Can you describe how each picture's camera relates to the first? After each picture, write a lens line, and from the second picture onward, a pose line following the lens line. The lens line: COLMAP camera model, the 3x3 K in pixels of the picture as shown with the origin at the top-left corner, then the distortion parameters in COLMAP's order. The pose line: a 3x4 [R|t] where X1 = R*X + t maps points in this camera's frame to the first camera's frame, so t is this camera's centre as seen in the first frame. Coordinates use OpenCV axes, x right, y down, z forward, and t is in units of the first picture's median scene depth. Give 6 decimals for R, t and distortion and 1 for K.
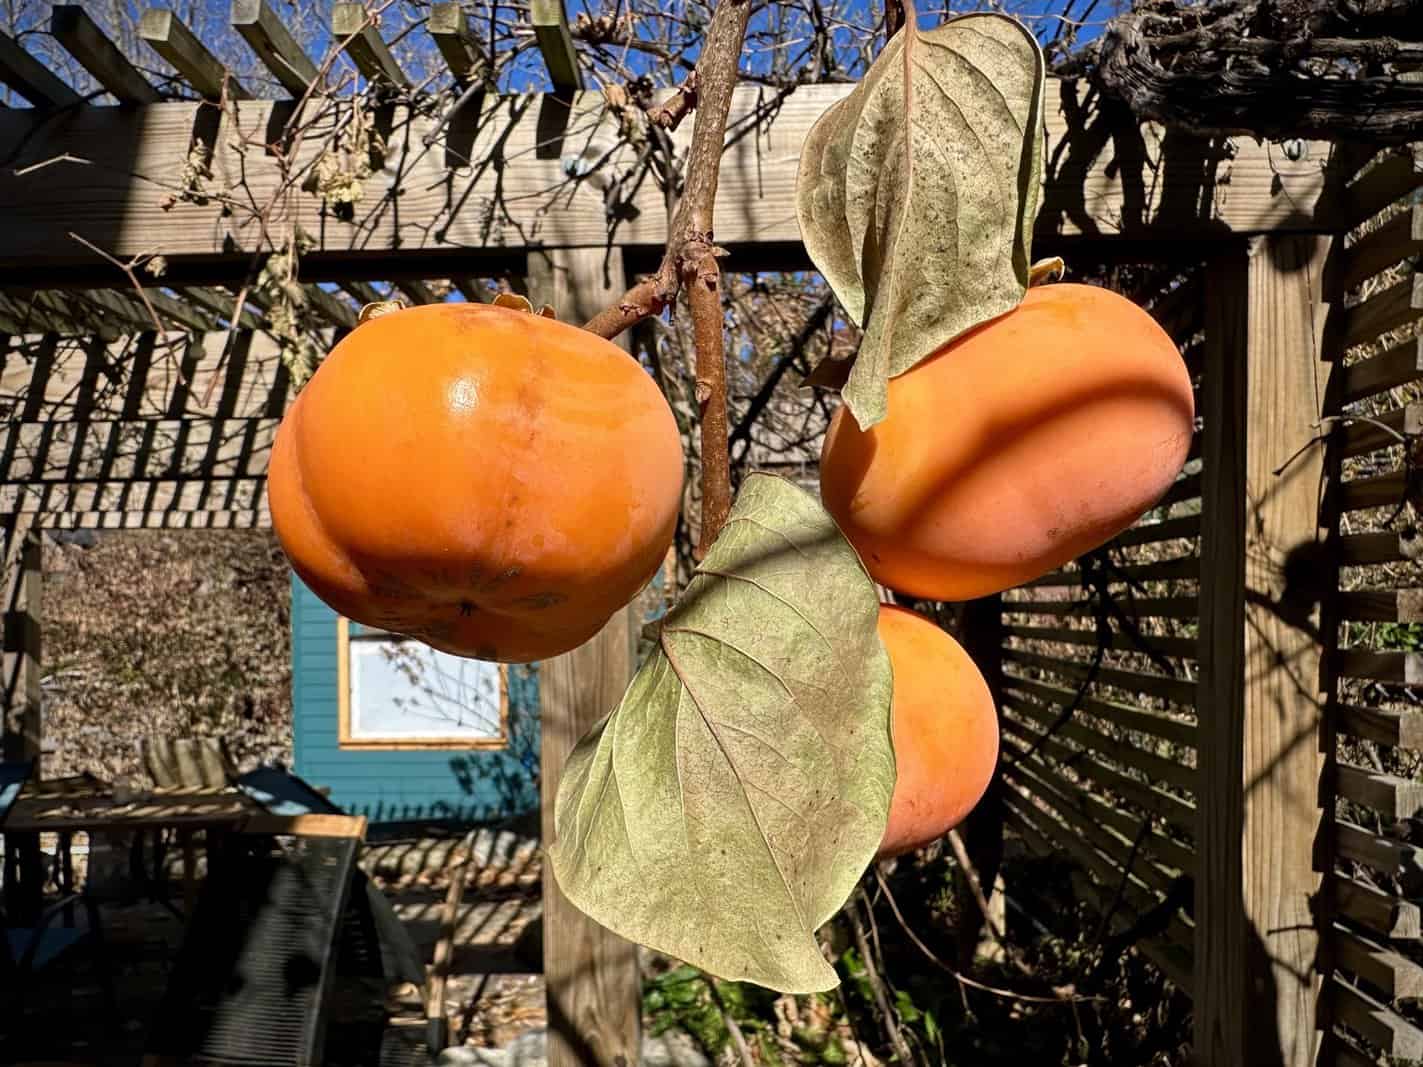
lens RADIAL K [[1085.0, 0, 712.1], [0, 1085.0, 545.1], [0, 0, 1]] dist [-0.010404, -0.001552]
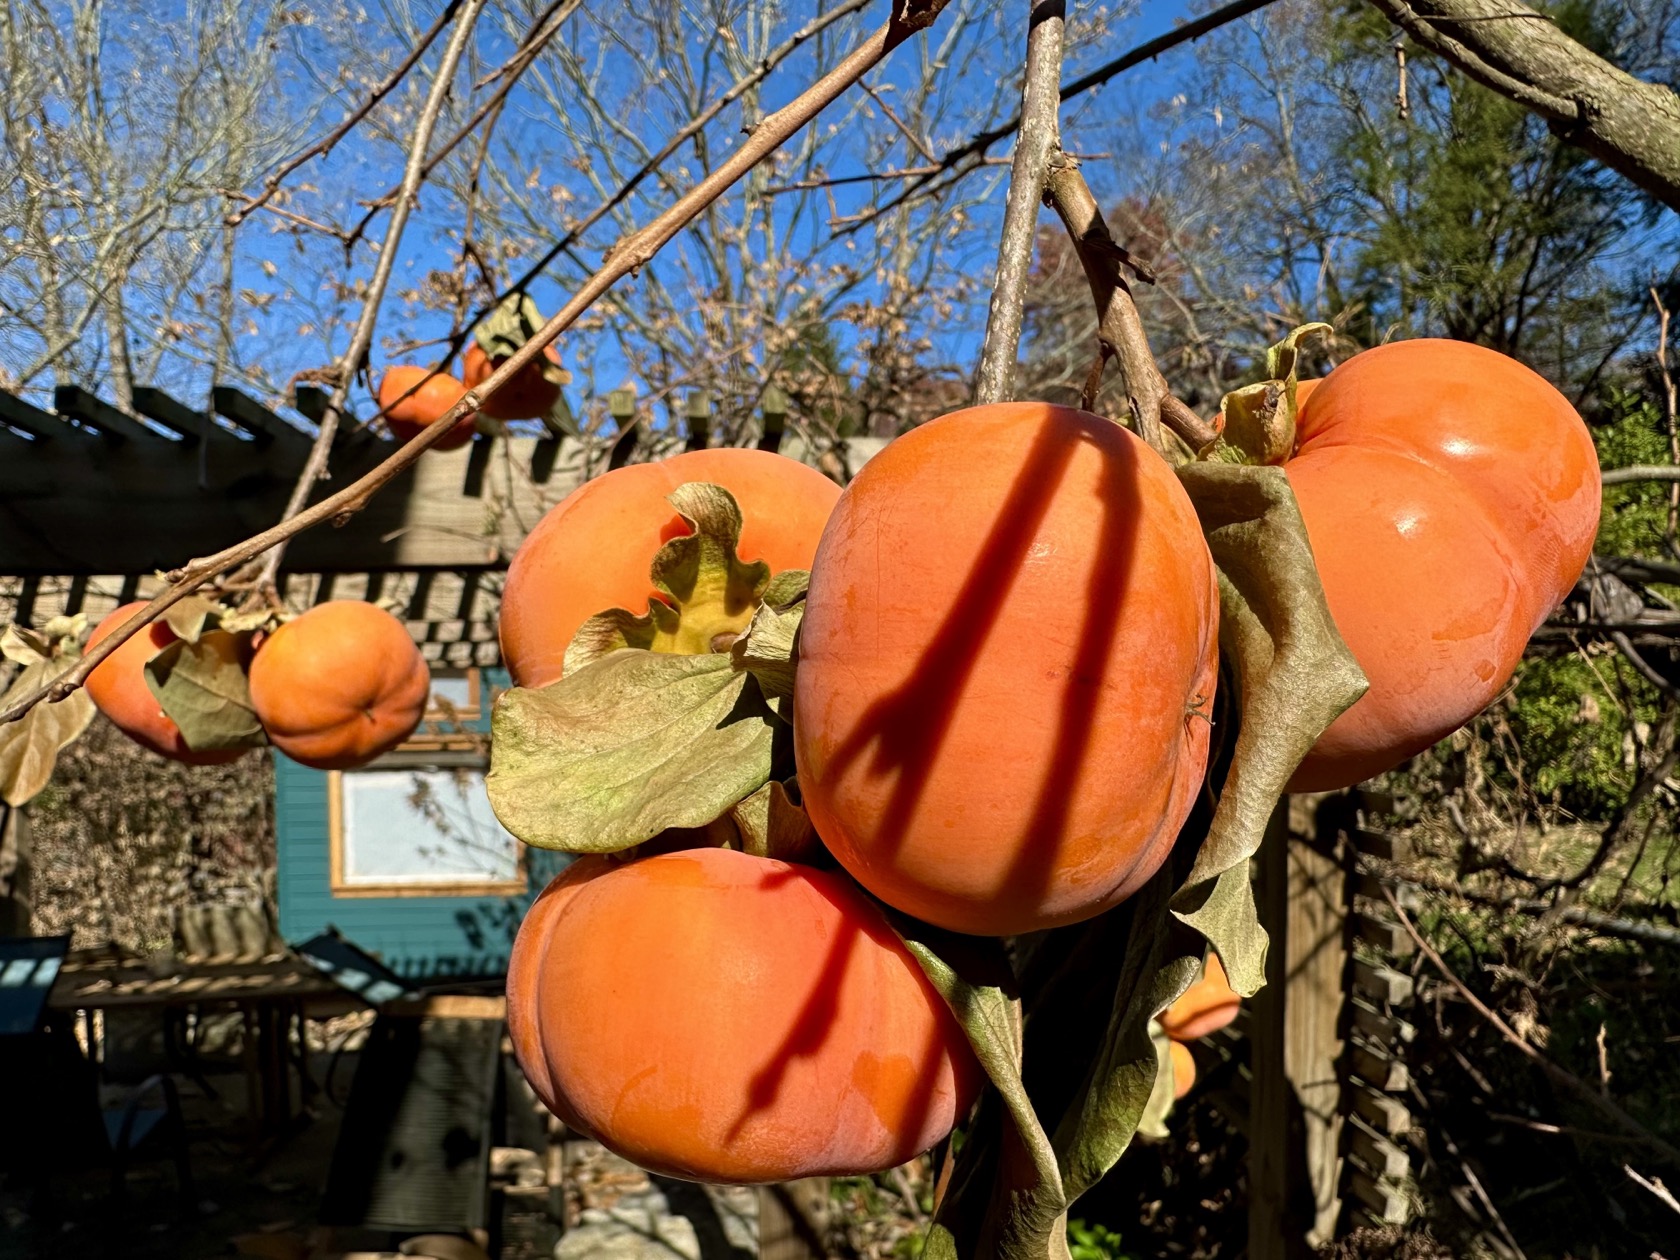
lens RADIAL K [[1281.0, 0, 838.6], [0, 1281.0, 637.9], [0, 0, 1]] dist [-0.010404, -0.001552]
pose [[0.994986, 0.003793, 0.099940, -0.208356], [-0.004587, 0.999960, 0.007724, -0.198702], [-0.099907, -0.008144, 0.994963, -0.490255]]
